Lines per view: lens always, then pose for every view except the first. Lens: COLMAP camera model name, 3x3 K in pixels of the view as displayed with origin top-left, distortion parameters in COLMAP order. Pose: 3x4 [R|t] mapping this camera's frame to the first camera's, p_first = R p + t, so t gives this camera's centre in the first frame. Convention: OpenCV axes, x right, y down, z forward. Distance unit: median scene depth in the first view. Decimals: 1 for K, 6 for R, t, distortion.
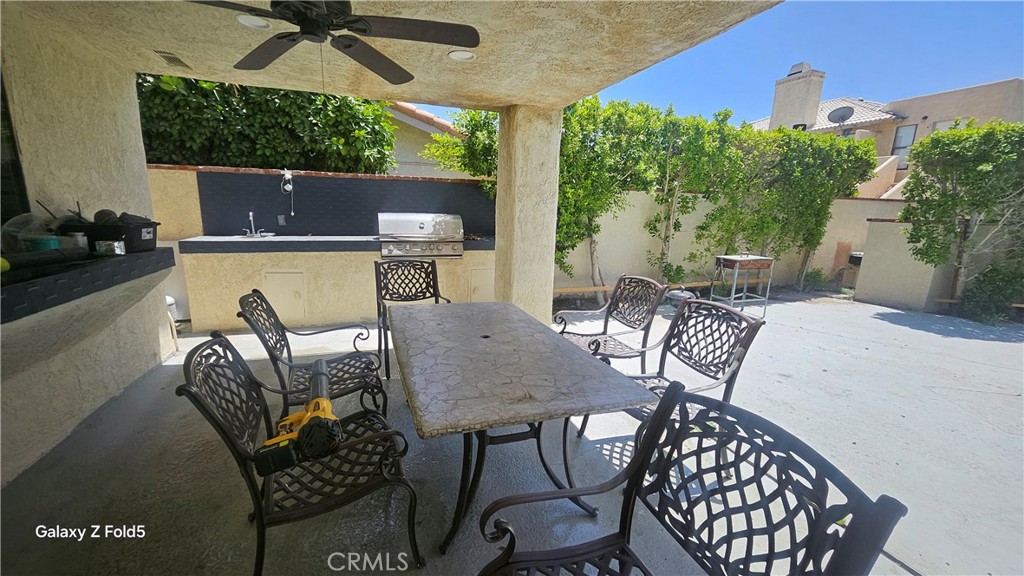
lens RADIAL K [[404.8, 0, 503.3], [0, 404.8, 290.6], [0, 0, 1]] dist [0.002381, -0.000480]
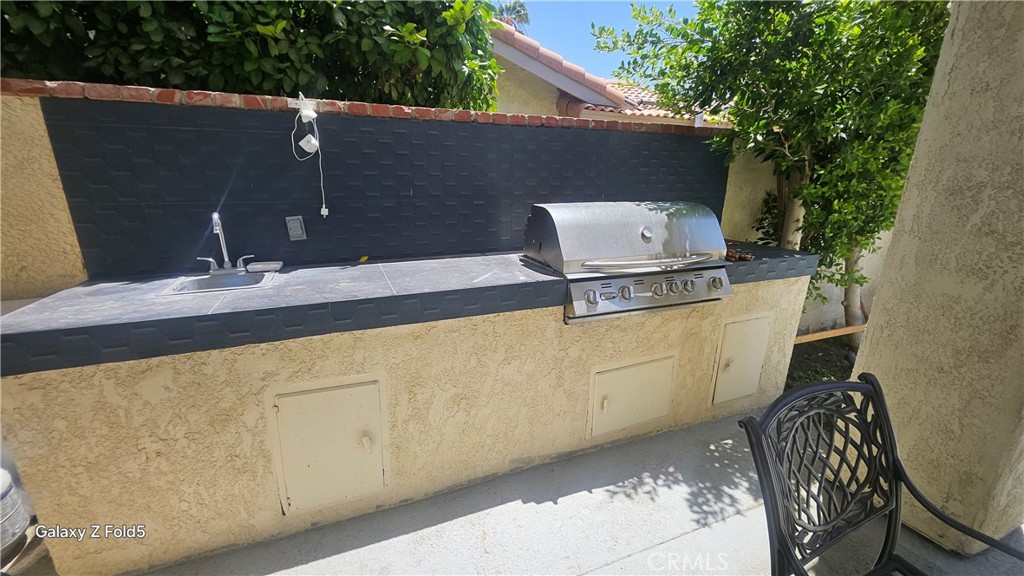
lens RADIAL K [[414.0, 0, 509.0], [0, 414.0, 286.2], [0, 0, 1]] dist [0.001836, 0.000388]
pose [[0.997390, -0.035430, 0.062905, -0.381796], [0.031446, 0.997503, 0.063234, -0.141813], [-0.064988, -0.061091, 0.996014, 0.601394]]
